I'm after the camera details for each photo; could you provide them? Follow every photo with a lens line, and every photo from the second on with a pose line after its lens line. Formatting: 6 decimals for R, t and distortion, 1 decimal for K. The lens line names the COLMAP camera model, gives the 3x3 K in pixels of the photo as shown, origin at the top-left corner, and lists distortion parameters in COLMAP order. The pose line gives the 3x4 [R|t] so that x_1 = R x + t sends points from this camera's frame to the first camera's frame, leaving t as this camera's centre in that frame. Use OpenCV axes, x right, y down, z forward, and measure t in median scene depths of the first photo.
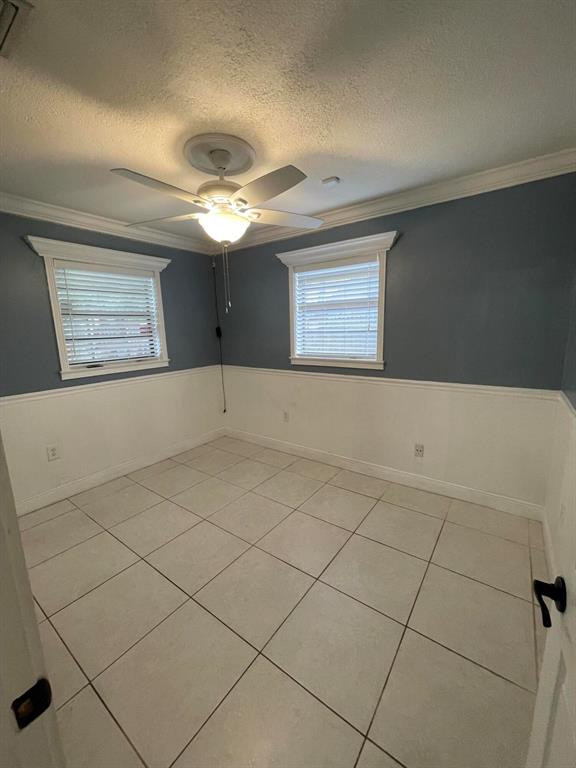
lens RADIAL K [[308.3, 0, 286.7], [0, 308.3, 381.1], [0, 0, 1]] dist [-0.009160, 0.001106]
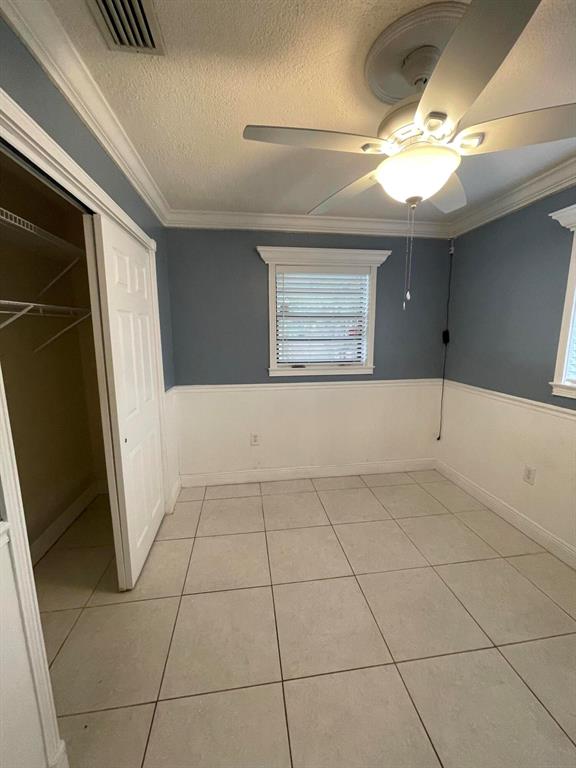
lens RADIAL K [[308.3, 0, 287.3], [0, 308.3, 384.2], [0, 0, 1]] dist [-0.009160, 0.001106]
pose [[0.701811, 0.138680, -0.698734, 0.068525], [-0.137122, 0.988823, 0.058530, -0.039446], [0.699042, 0.054735, 0.712983, 0.213172]]
